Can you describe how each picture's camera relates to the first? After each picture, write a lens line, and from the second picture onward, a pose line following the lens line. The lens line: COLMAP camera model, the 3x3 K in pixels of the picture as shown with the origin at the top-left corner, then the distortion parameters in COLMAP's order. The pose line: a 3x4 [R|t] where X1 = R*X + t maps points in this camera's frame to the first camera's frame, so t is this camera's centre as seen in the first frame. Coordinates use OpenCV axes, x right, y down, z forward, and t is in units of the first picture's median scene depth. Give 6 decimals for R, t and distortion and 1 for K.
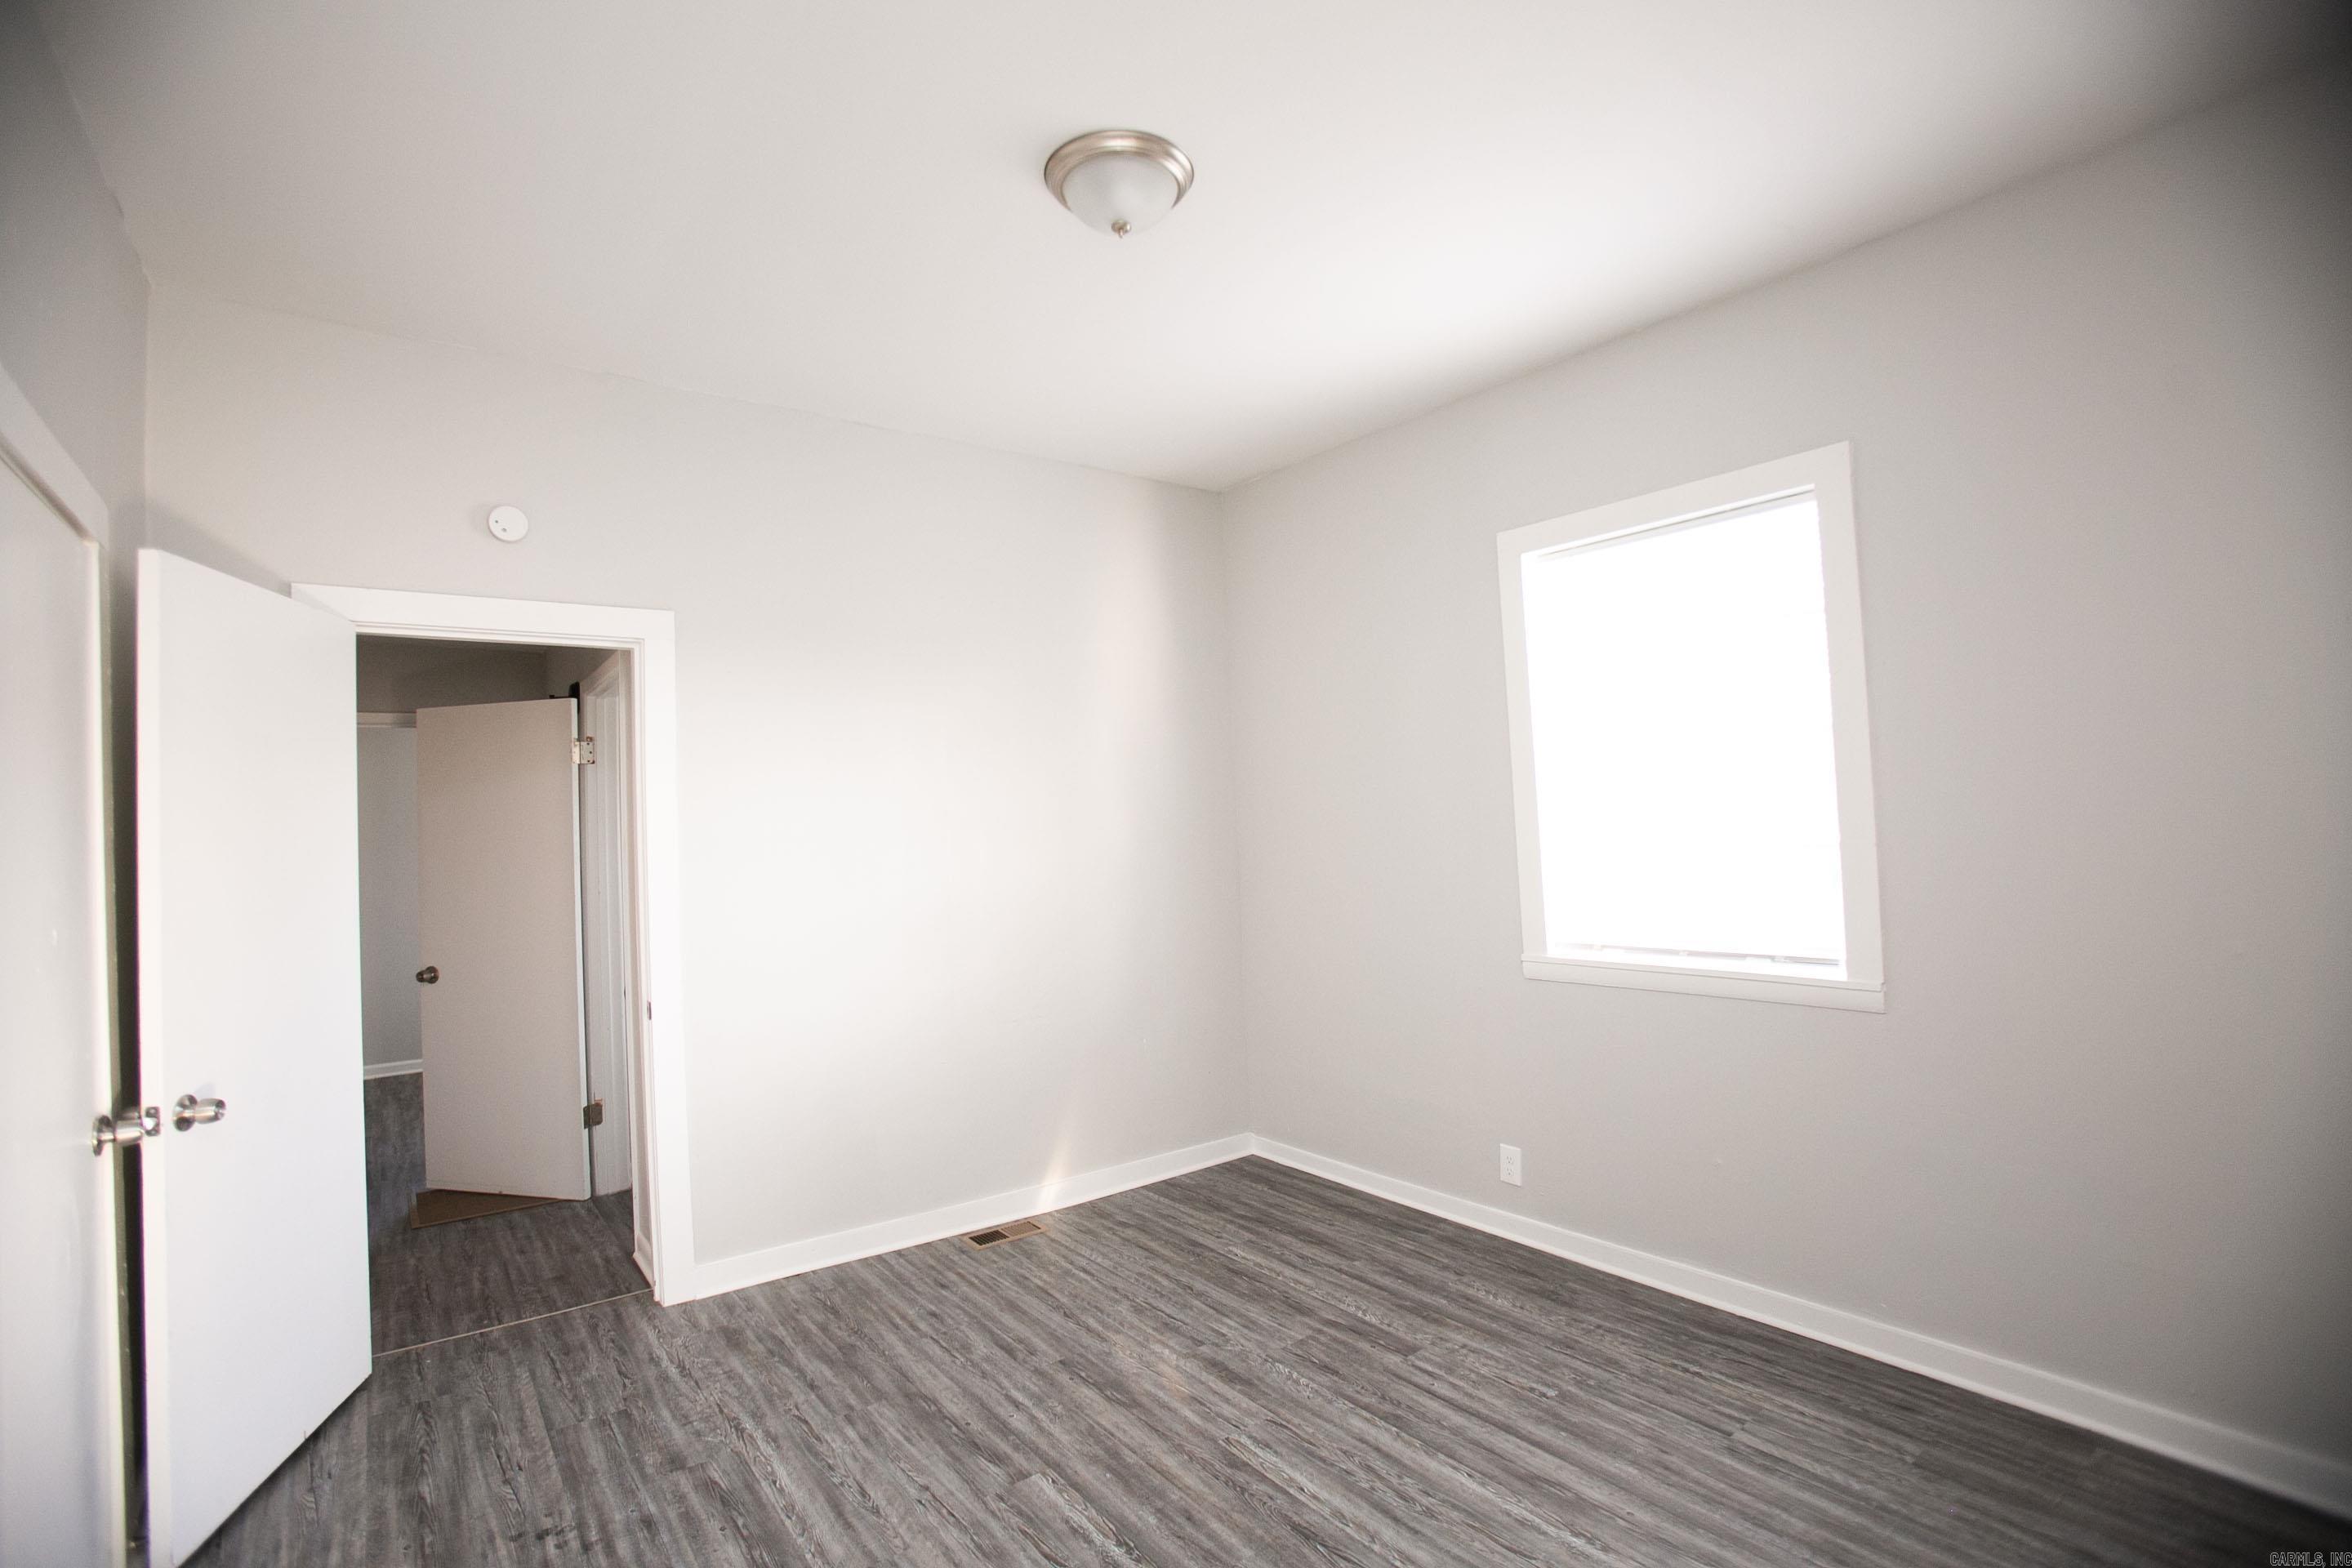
lens RADIAL K [[1104.6, 0, 1159.5], [0, 1104.6, 772.9], [0, 0, 1]] dist [-0.062200, 0.021954]
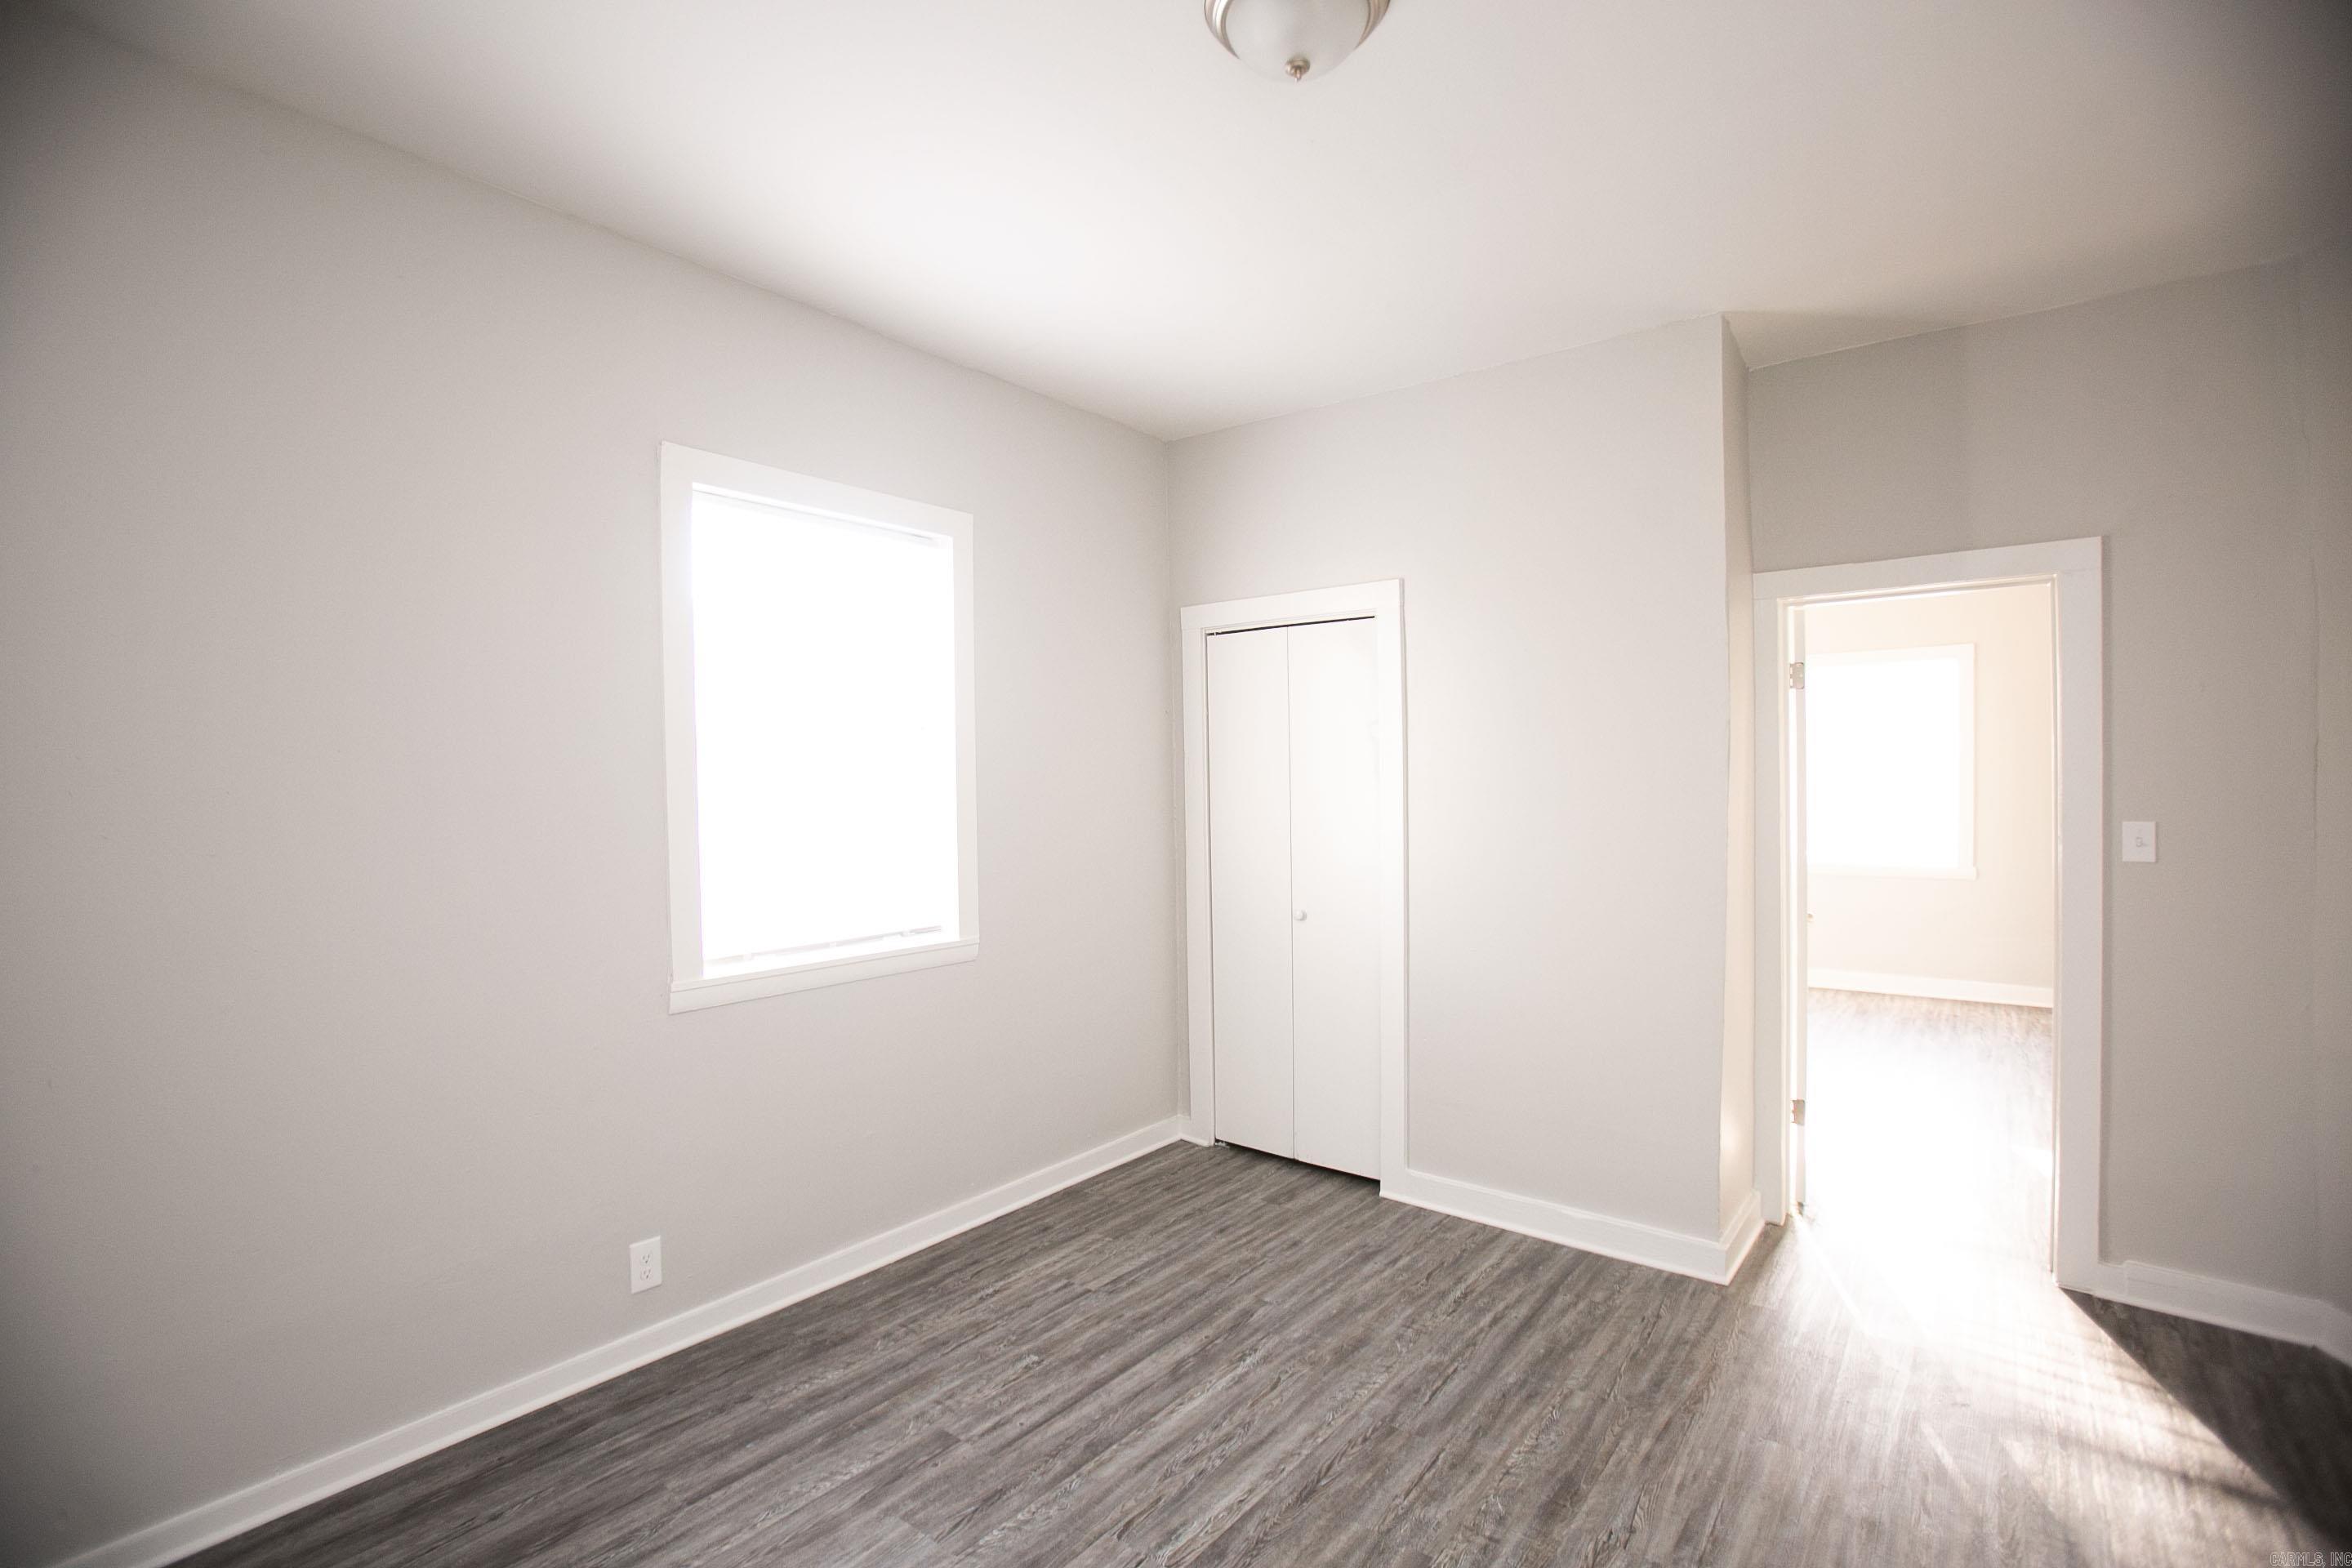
lens RADIAL K [[1104.6, 0, 1130.6], [0, 1104.6, 792.9], [0, 0, 1]] dist [-0.062200, 0.021954]
pose [[-0.263807, 0.028076, 0.964167, -0.655804], [-0.027362, 0.998956, -0.036575, 0.062751], [-0.964187, -0.036030, -0.262764, 1.146992]]
